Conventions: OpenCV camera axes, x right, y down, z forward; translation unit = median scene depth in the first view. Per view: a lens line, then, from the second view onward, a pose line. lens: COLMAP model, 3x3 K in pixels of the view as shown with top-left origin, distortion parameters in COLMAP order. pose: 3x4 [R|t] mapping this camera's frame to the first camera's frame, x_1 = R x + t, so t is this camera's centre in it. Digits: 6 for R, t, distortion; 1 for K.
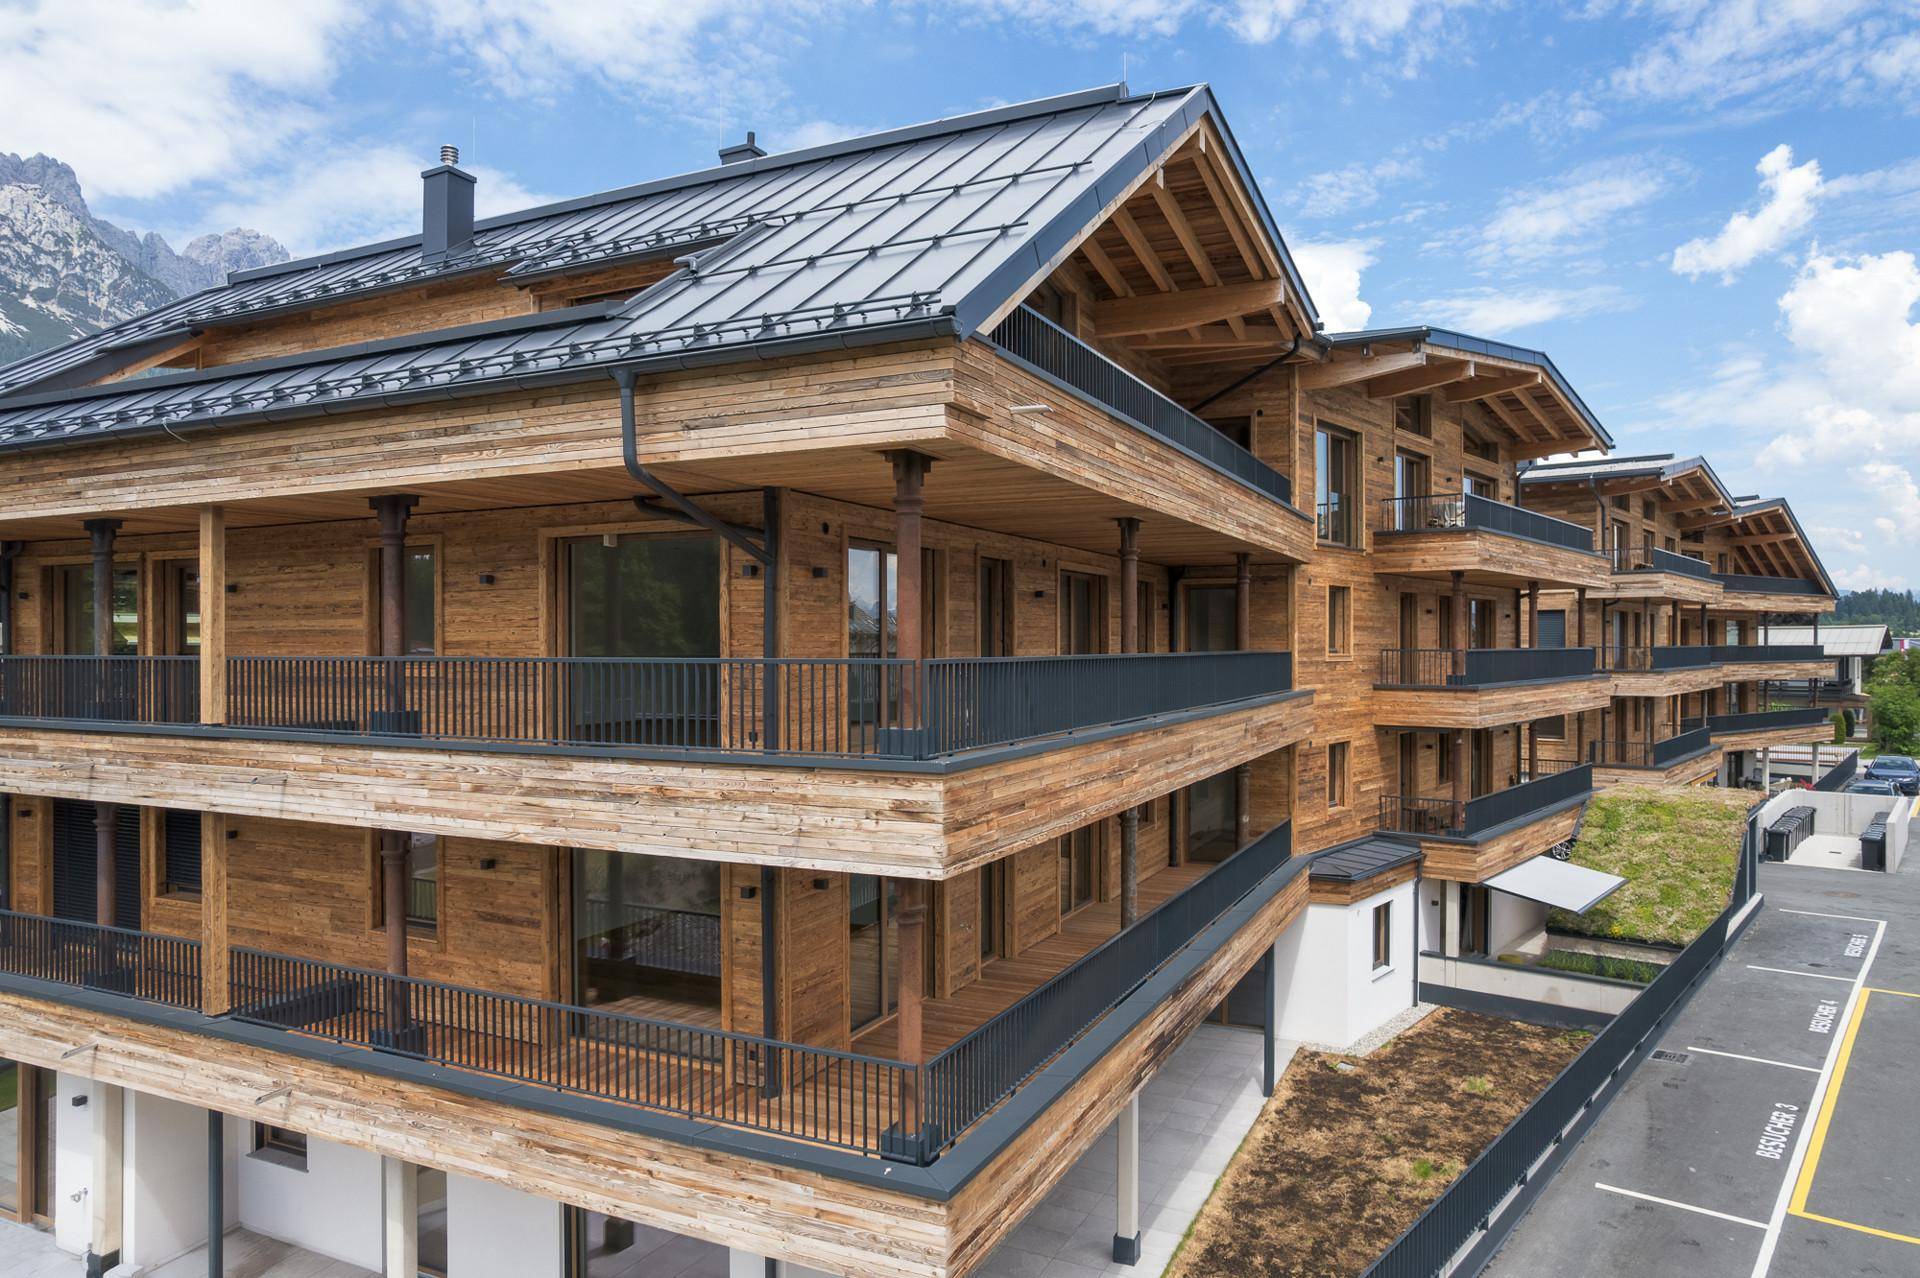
lens RADIAL K [[1231.5, 0, 960.0], [0, 1231.5, 639.0], [0, 0, 1]] dist [-0.095556, 0.082132]
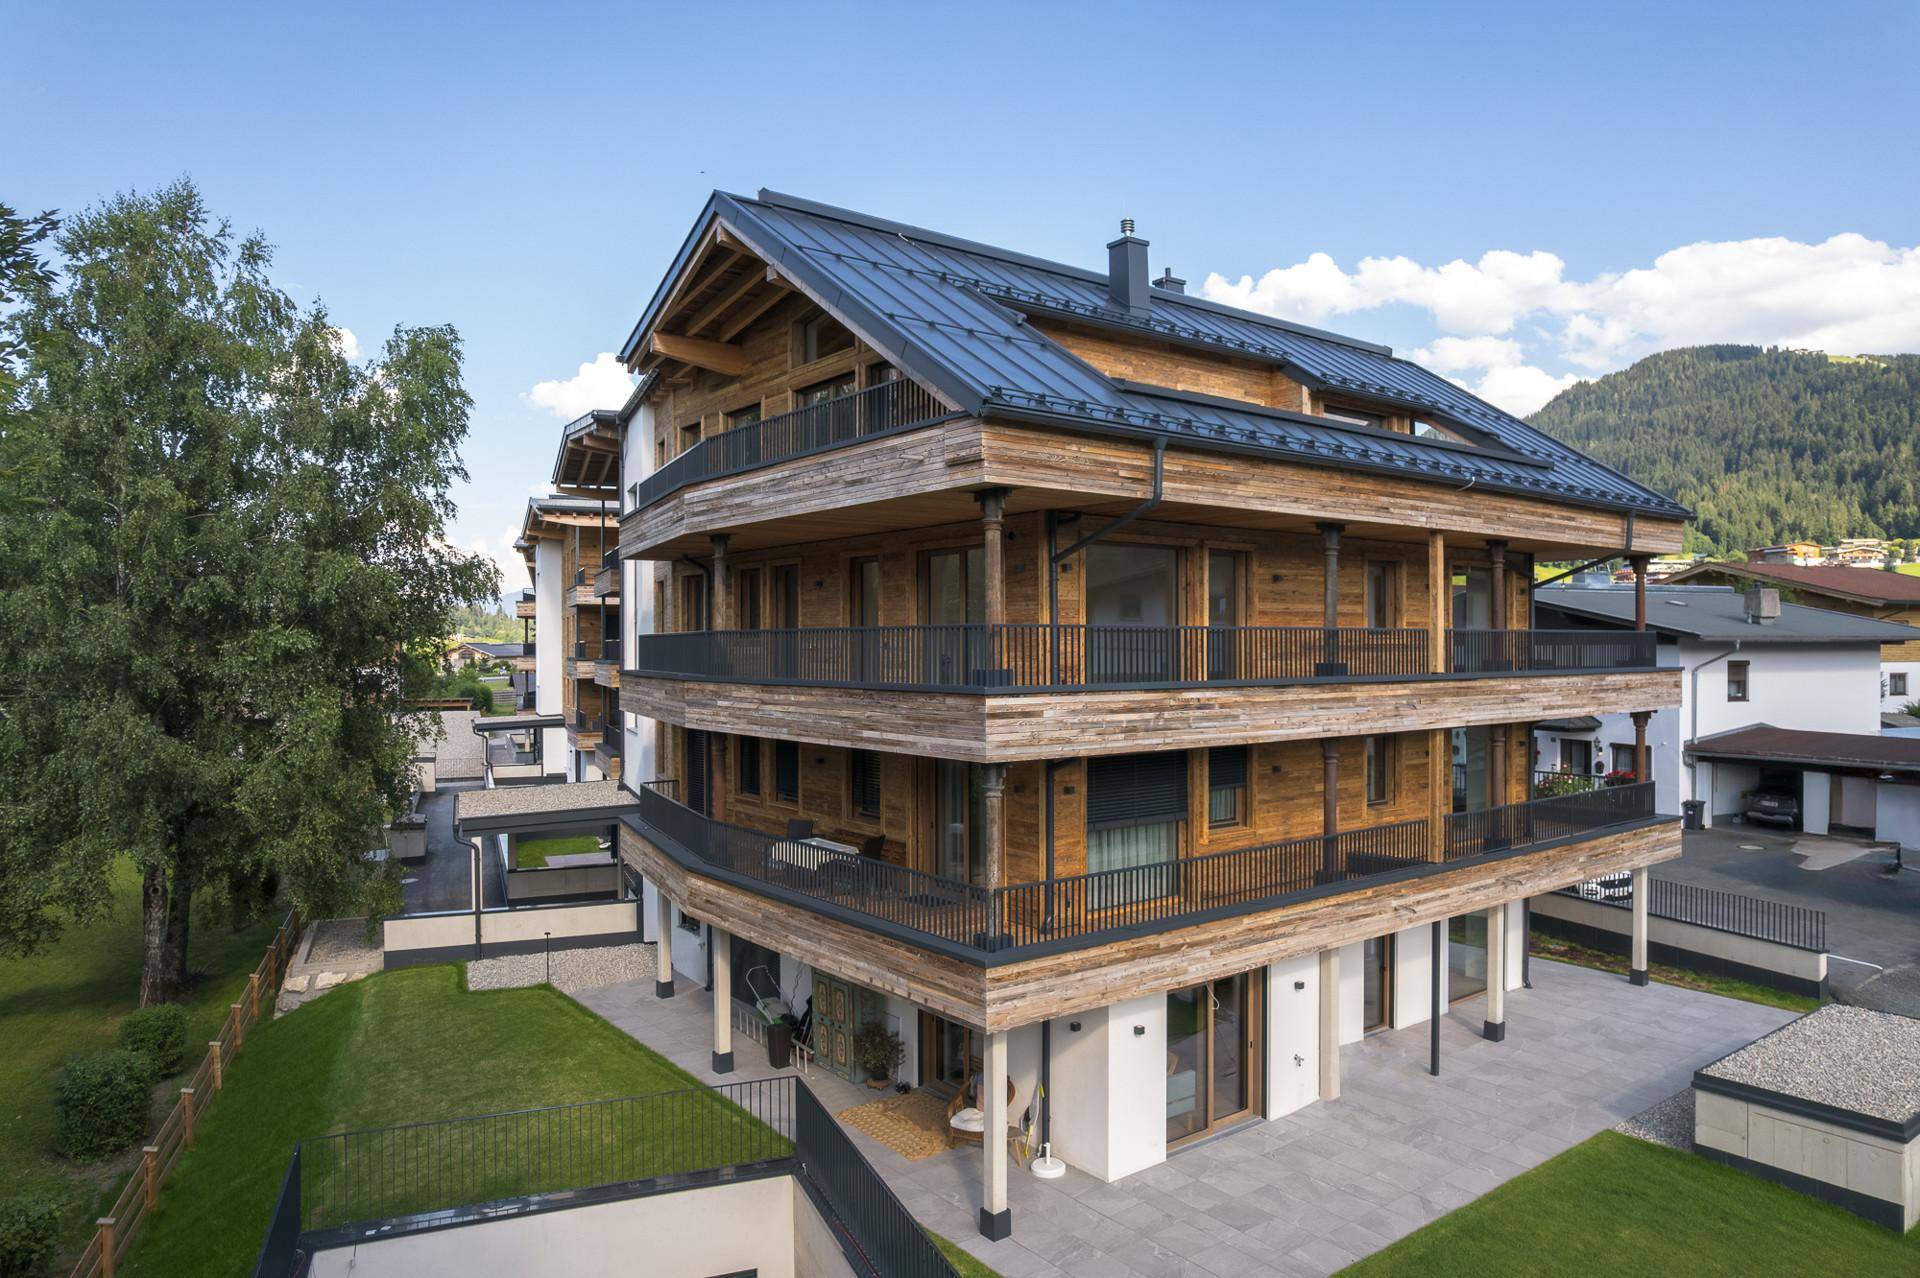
lens RADIAL K [[1231.5, 0, 960.0], [0, 1231.5, 639.0], [0, 0, 1]] dist [-0.095556, 0.082132]
pose [[0.467617, 0.007465, 0.883900, -0.326657], [0.000881, 0.999960, -0.008912, 0.005885], [-0.883931, 0.004946, 0.467591, 0.116266]]
